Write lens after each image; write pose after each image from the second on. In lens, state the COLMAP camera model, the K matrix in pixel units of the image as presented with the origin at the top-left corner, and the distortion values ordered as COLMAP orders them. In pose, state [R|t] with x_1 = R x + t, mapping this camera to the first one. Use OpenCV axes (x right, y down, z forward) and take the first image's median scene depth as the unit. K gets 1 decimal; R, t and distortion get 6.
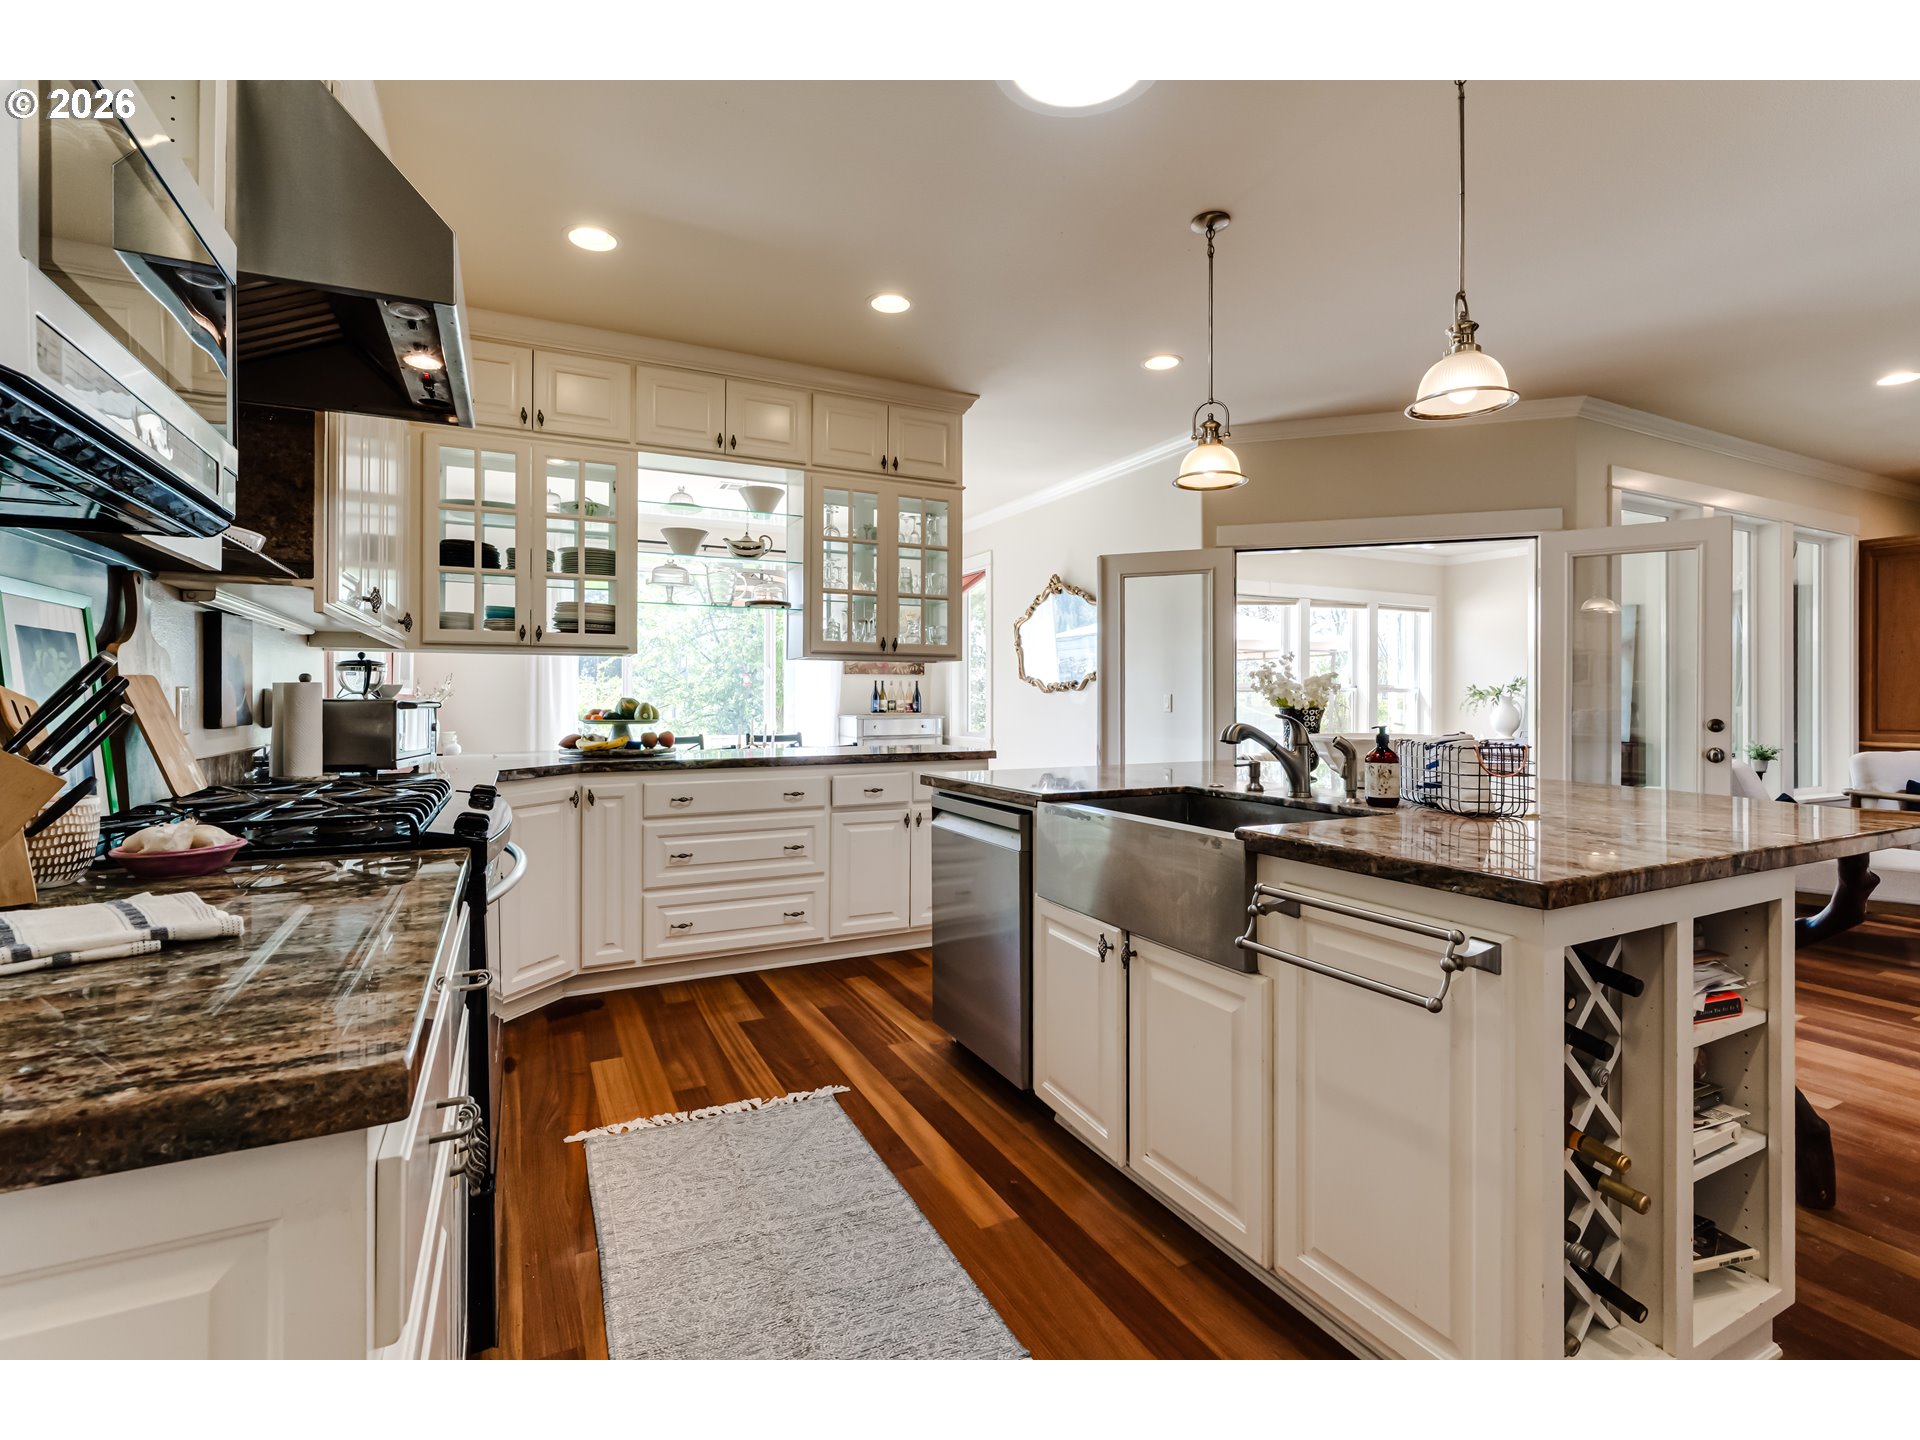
lens RADIAL K [[873.2, 0, 967.2], [0, 873.2, 711.4], [0, 0, 1]] dist [-0.010218, 0.003352]
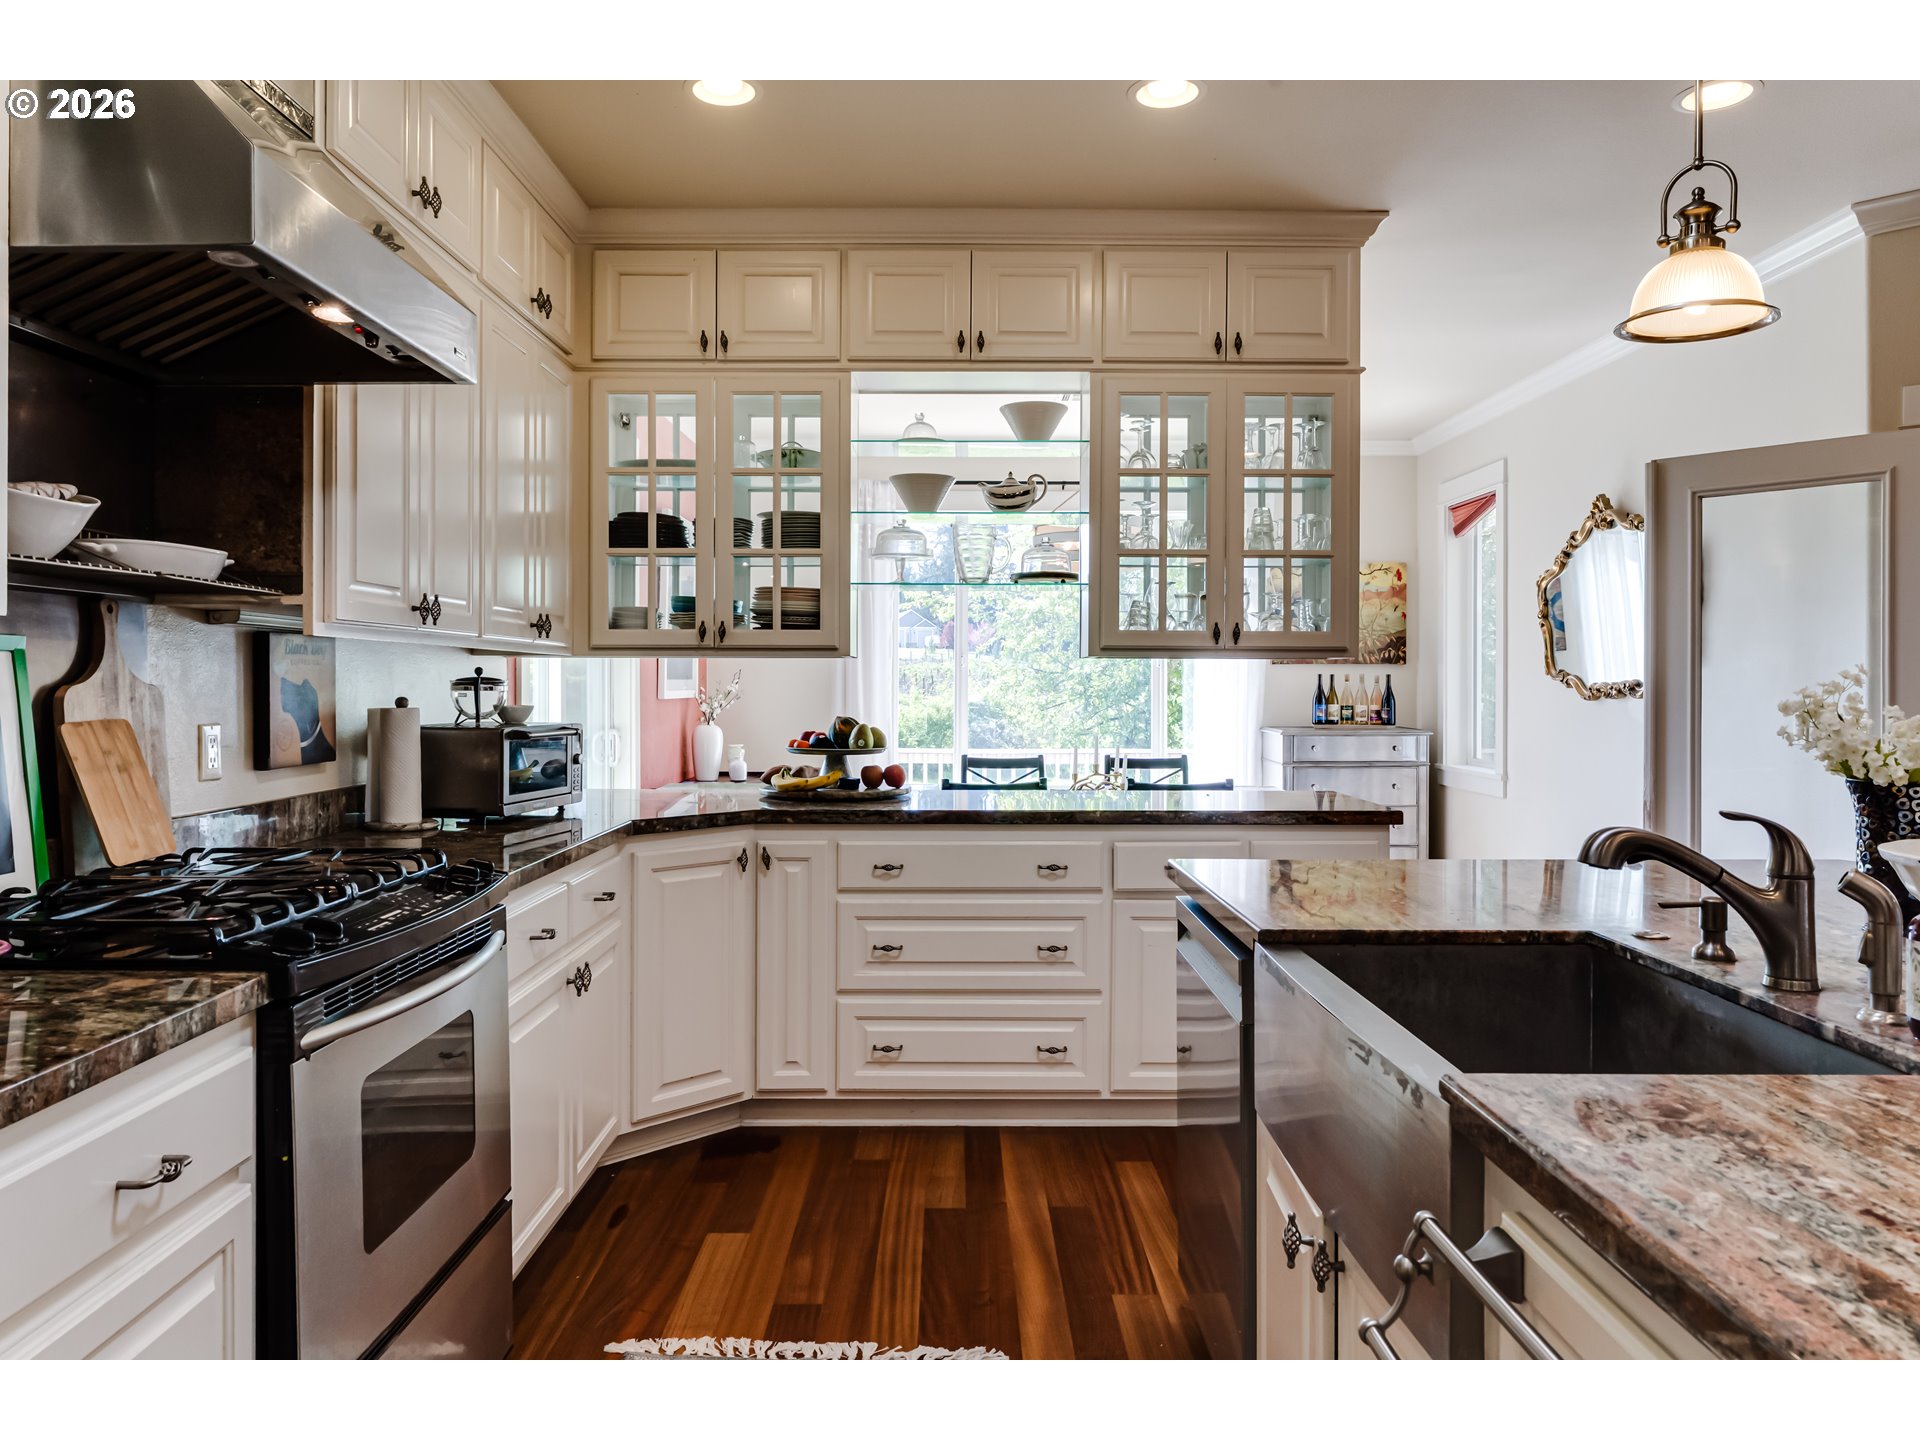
lens RADIAL K [[1269.4, 0, 958.8], [0, 1269.4, 708.2], [0, 0, 1]] dist [-0.011039, -0.001231]
pose [[0.895042, 0.010150, -0.445866, 0.168791], [-0.008540, 0.999948, 0.005622, -0.031159], [0.445899, -0.001224, 0.895082, 0.117284]]
